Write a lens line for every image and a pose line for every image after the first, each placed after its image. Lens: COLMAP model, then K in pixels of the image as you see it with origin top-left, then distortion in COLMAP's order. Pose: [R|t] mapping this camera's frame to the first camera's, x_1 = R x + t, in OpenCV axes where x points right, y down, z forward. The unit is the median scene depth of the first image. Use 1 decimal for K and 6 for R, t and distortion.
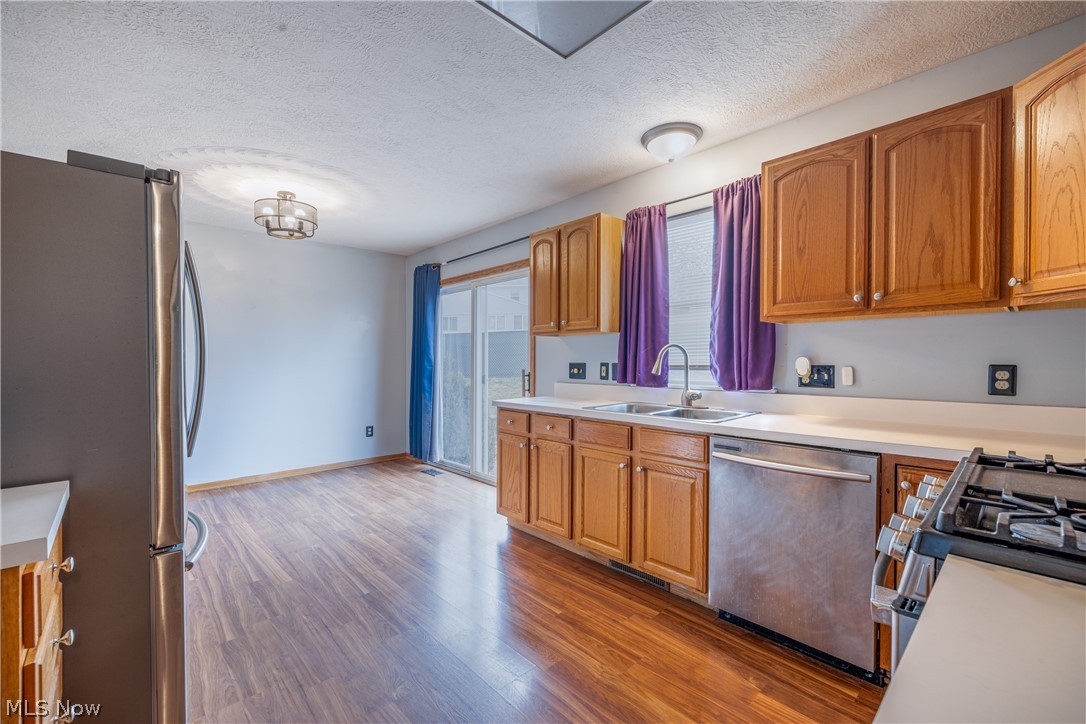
lens RADIAL K [[463.9, 0, 550.0], [0, 463.9, 358.9], [0, 0, 1]] dist [-0.001941, 0.001271]
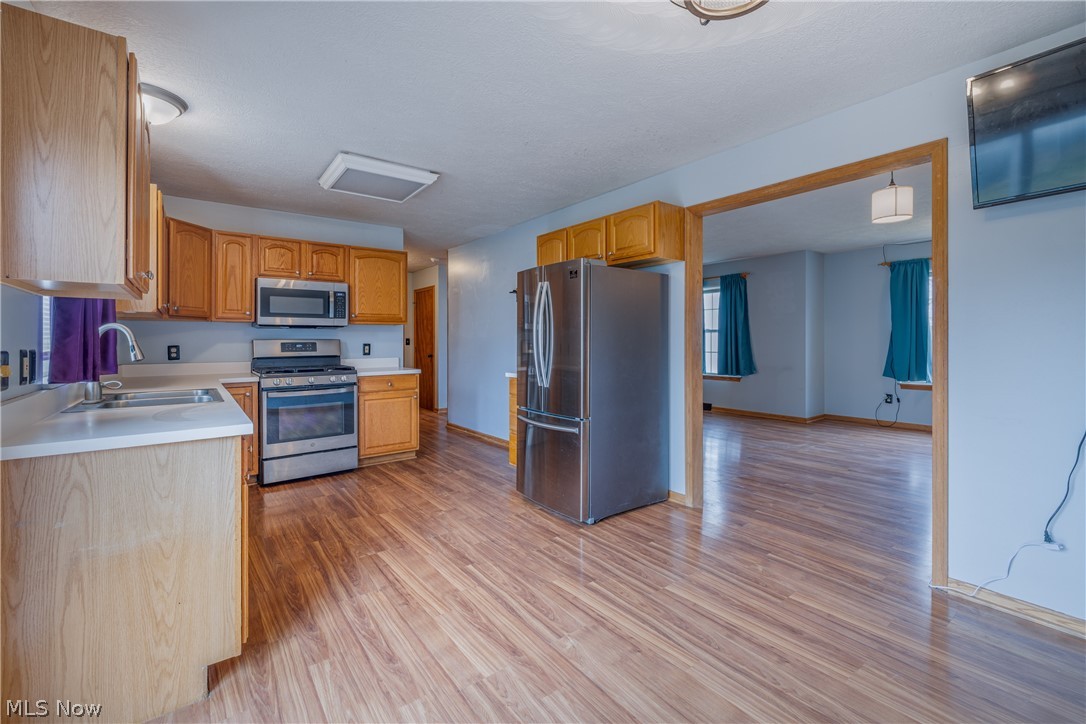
lens RADIAL K [[463.9, 0, 536.9], [0, 463.9, 353.4], [0, 0, 1]] dist [-0.001941, 0.001271]
pose [[-0.992458, 0.007708, 0.122346, -0.520109], [0.011164, 0.999557, 0.027591, 0.005274], [-0.122079, 0.028748, -0.992104, 1.534218]]
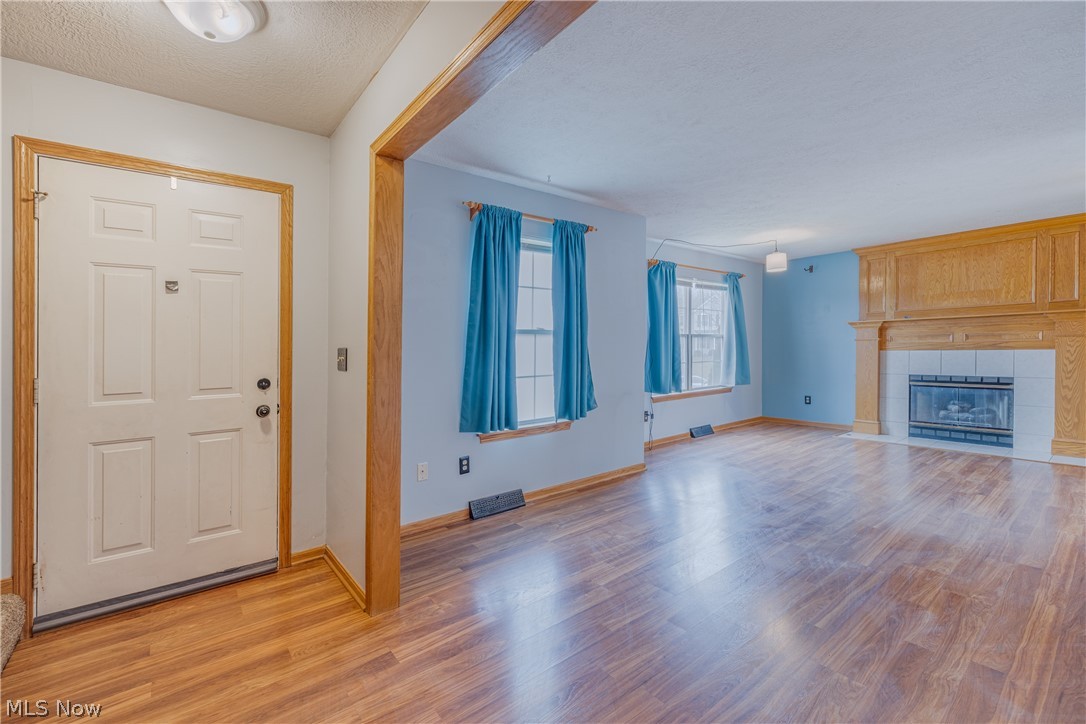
lens RADIAL K [[463.9, 0, 535.0], [0, 463.9, 362.6], [0, 0, 1]] dist [-0.001941, 0.001271]
pose [[-0.100653, 0.038288, -0.994185, 0.003658], [0.021196, 0.999115, 0.036332, -0.003152], [0.994696, -0.017416, -0.101375, -0.908942]]
